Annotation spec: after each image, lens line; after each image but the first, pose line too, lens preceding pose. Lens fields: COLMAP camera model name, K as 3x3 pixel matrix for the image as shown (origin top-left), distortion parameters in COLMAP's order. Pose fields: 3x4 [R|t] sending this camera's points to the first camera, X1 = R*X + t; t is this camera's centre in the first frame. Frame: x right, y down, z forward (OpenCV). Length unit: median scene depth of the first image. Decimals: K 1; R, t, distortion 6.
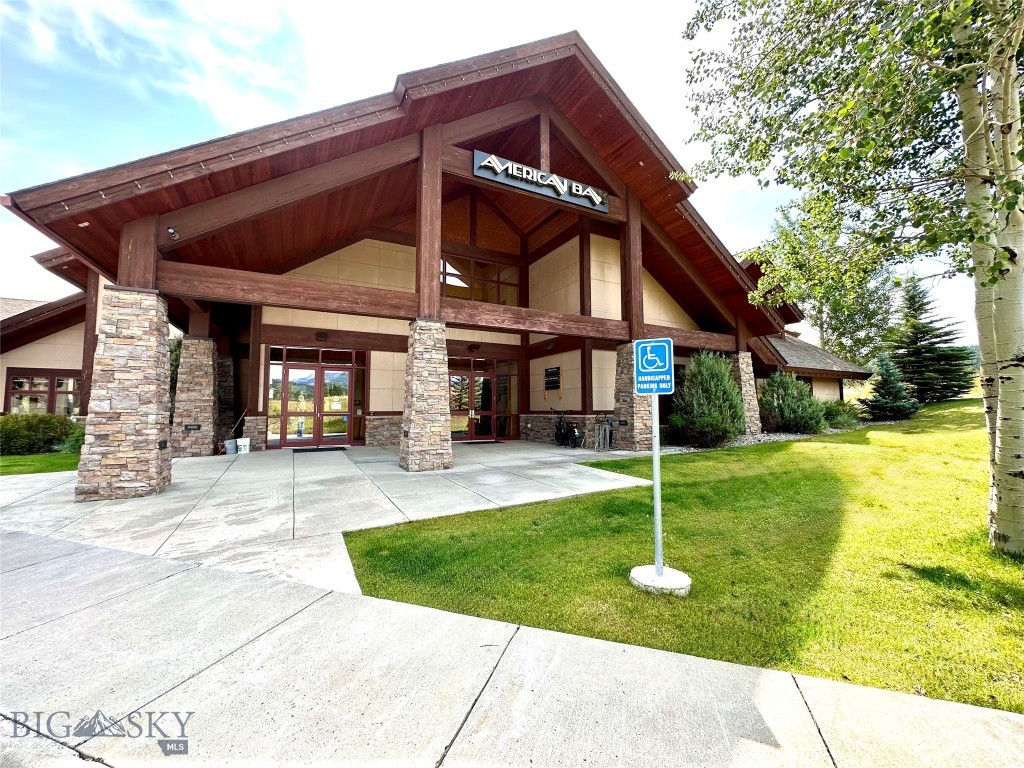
lens RADIAL K [[407.5, 0, 512.8], [0, 407.5, 383.5], [0, 0, 1]] dist [-0.003611, 0.000569]
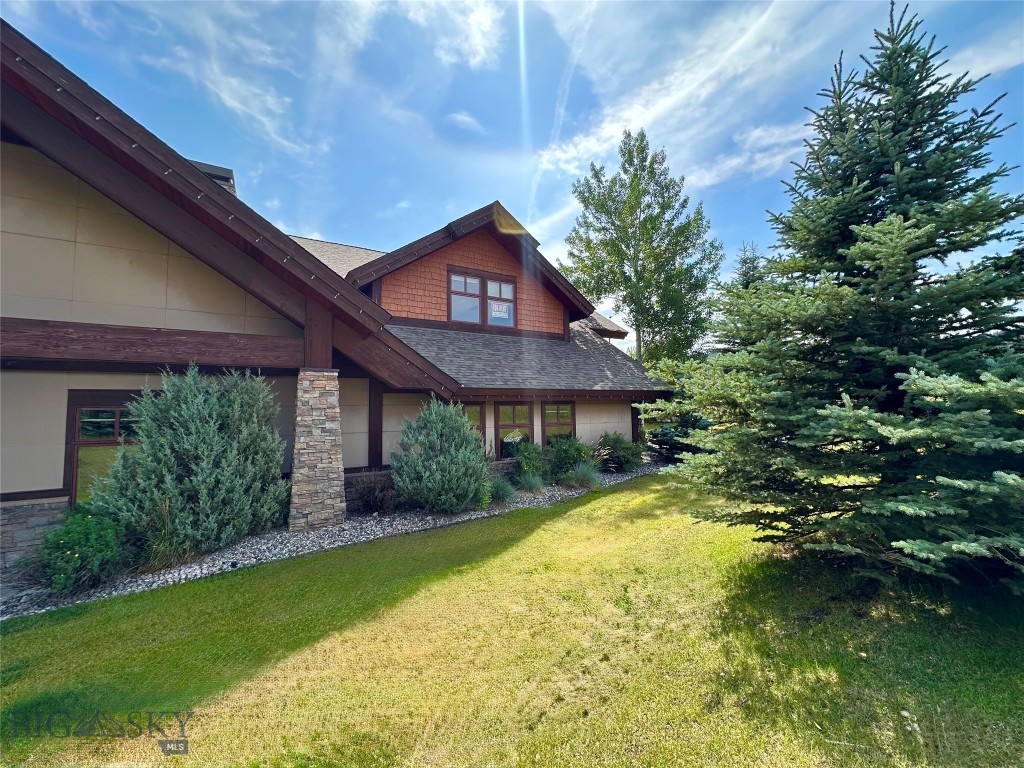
lens RADIAL K [[407.5, 0, 504.0], [0, 407.5, 384.6], [0, 0, 1]] dist [-0.003611, 0.000569]
pose [[0.999074, -0.002616, 0.042939, 1.023231], [0.002278, 0.999966, 0.007908, -0.077690], [-0.042958, -0.007803, 0.999046, 0.592396]]
